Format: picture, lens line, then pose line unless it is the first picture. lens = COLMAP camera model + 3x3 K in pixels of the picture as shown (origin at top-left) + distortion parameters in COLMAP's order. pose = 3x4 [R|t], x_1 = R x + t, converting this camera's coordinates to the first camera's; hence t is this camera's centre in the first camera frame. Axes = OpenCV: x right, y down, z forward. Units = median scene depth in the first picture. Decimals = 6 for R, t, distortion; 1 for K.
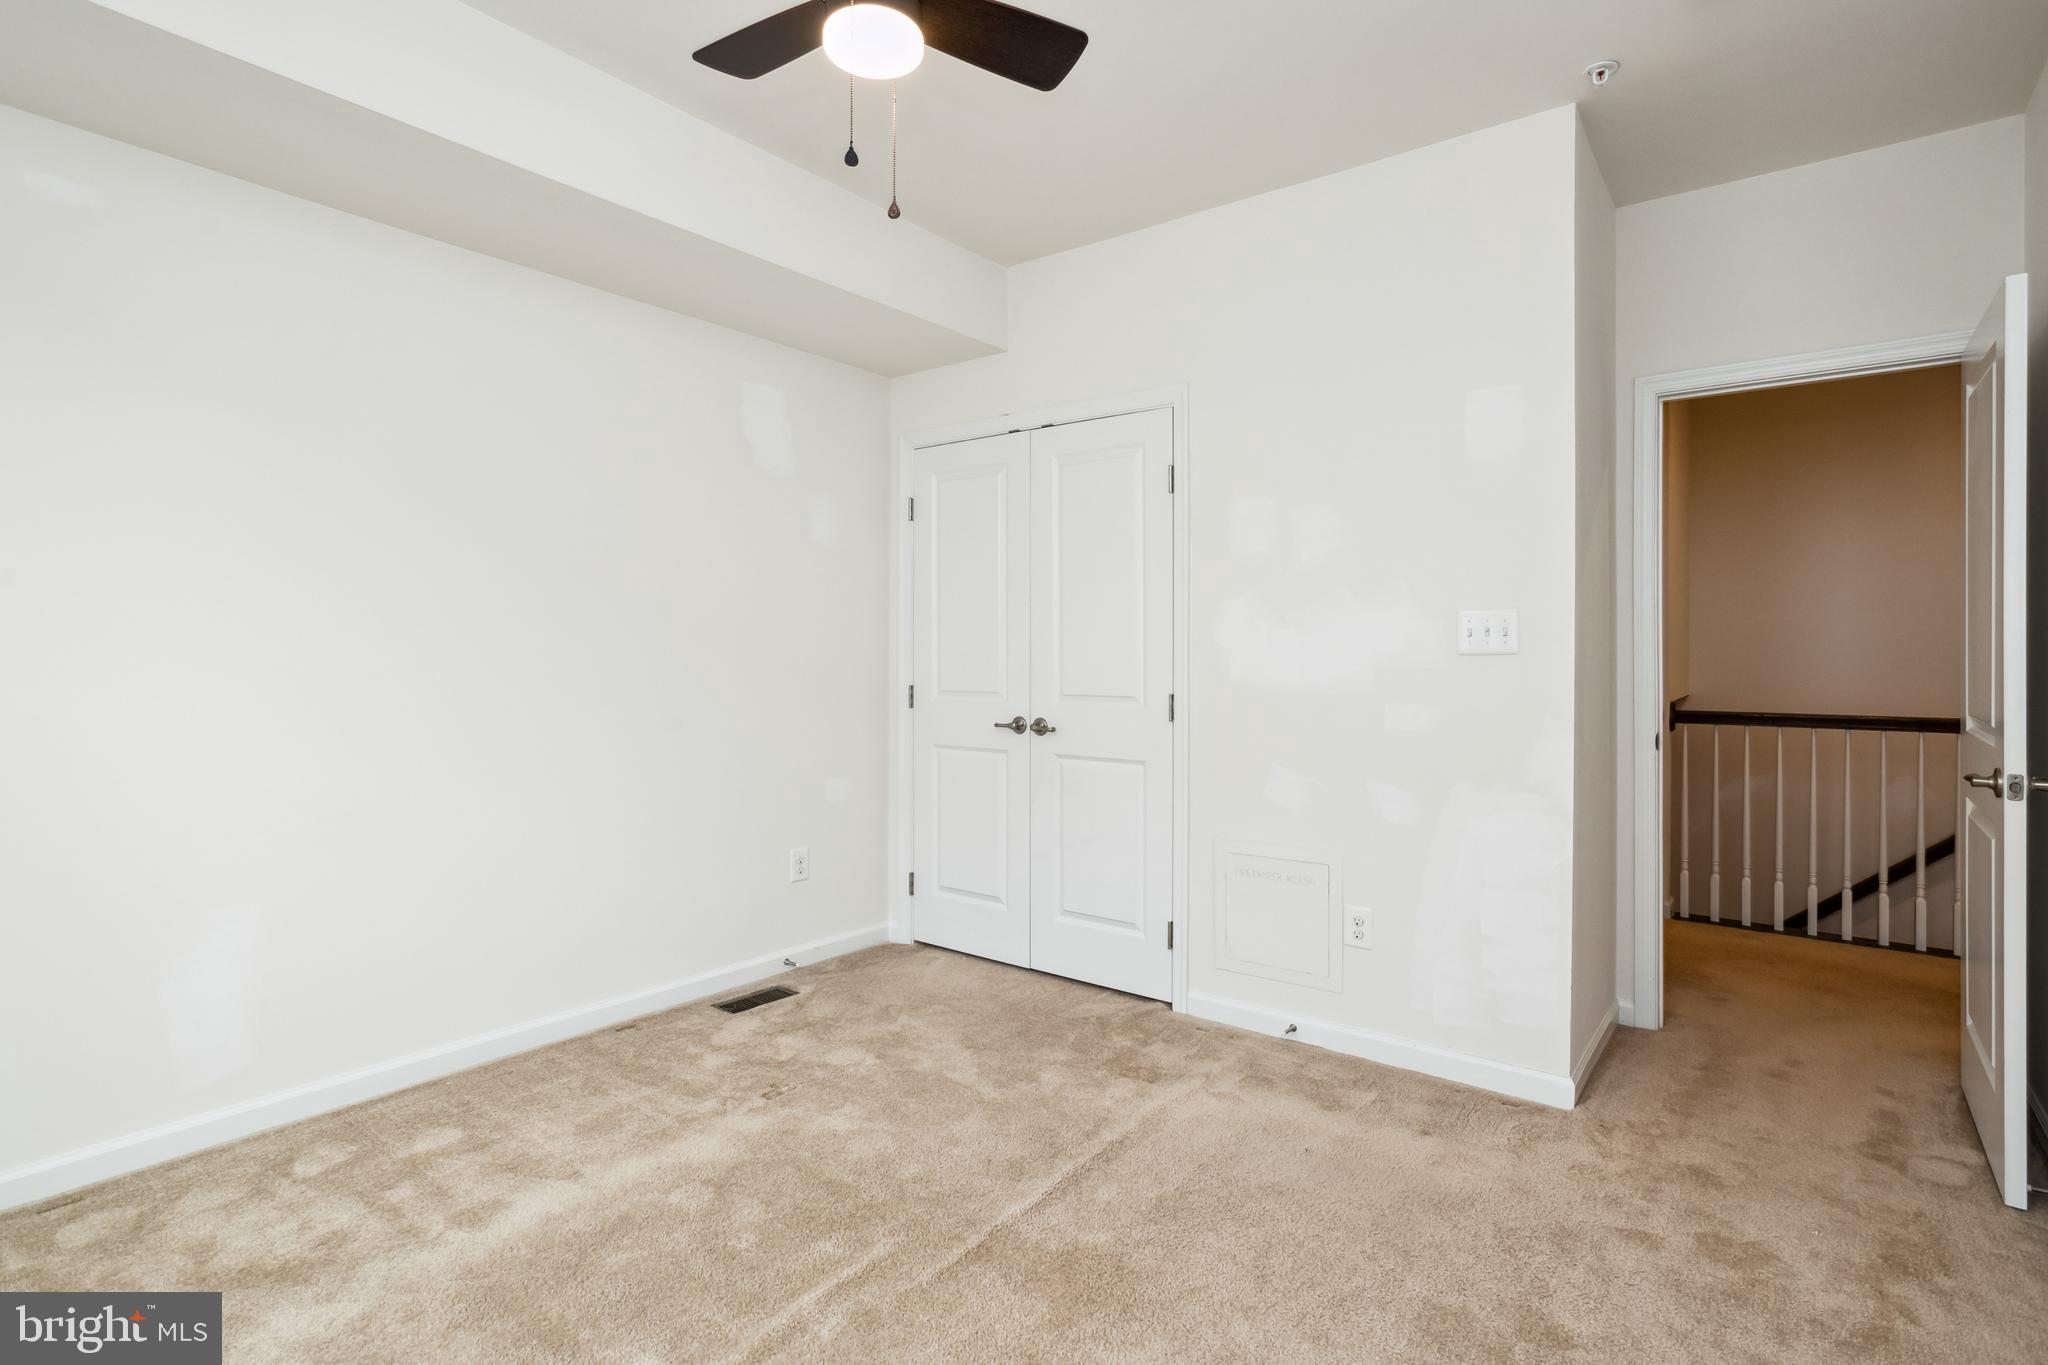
lens RADIAL K [[1020.6, 0, 1025.3], [0, 1020.6, 646.5], [0, 0, 1]] dist [-0.000852, 0.001558]
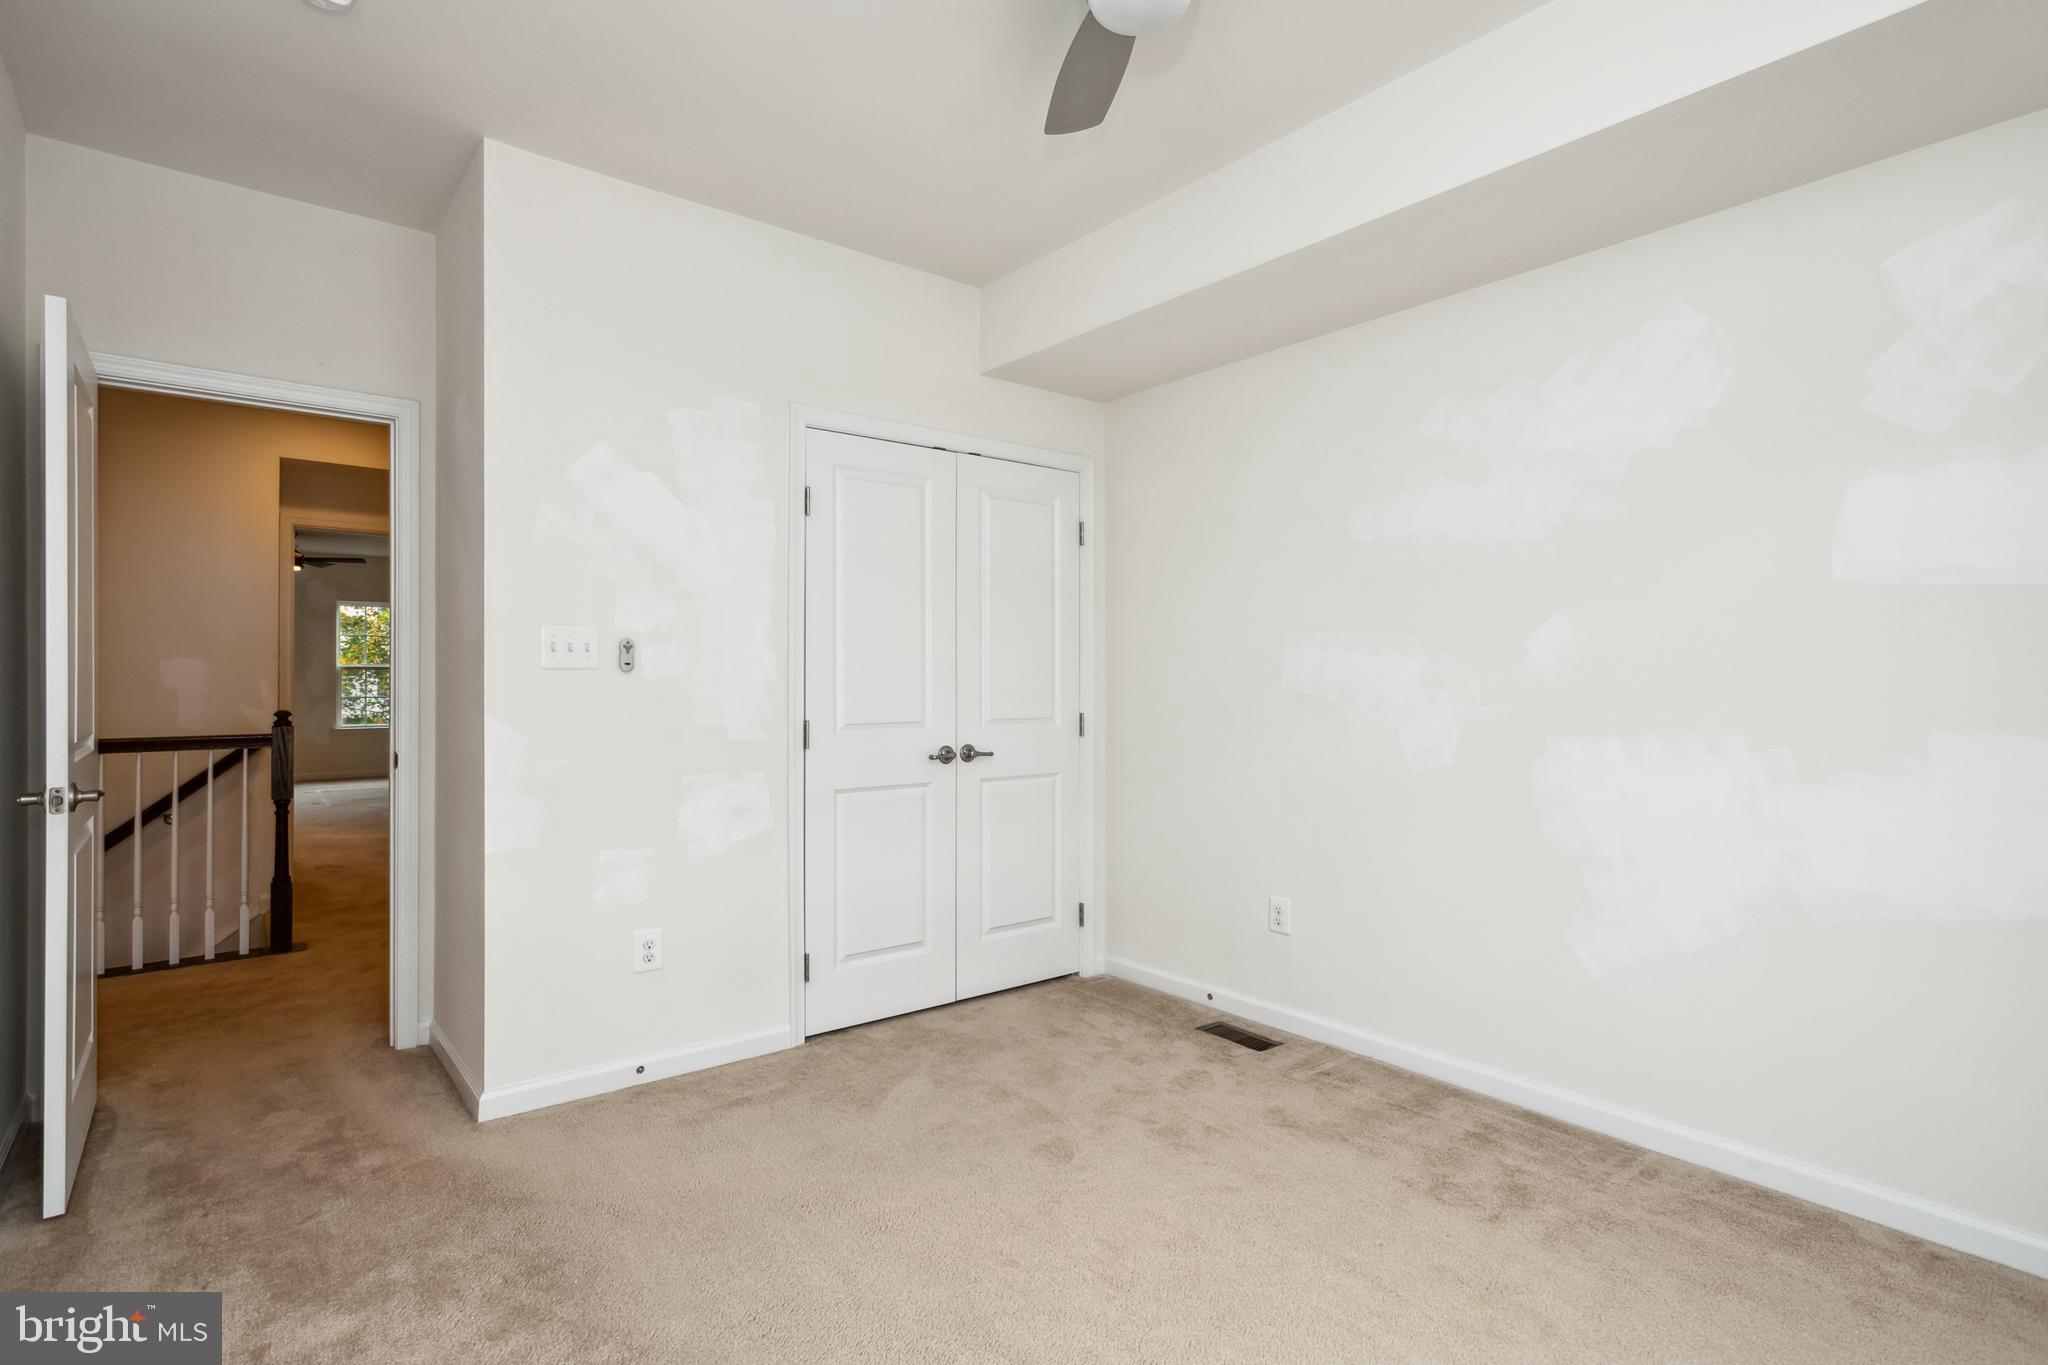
lens RADIAL K [[999.2, 0, 1024.0], [0, 999.2, 682.5], [0, 0, 1]] dist [0.020287, 0.000637]
pose [[0.226875, -0.006787, 0.973900, -0.907317], [-0.005959, 0.999947, 0.008357, 0.000322], [-0.973906, -0.007699, 0.226822, 0.708284]]
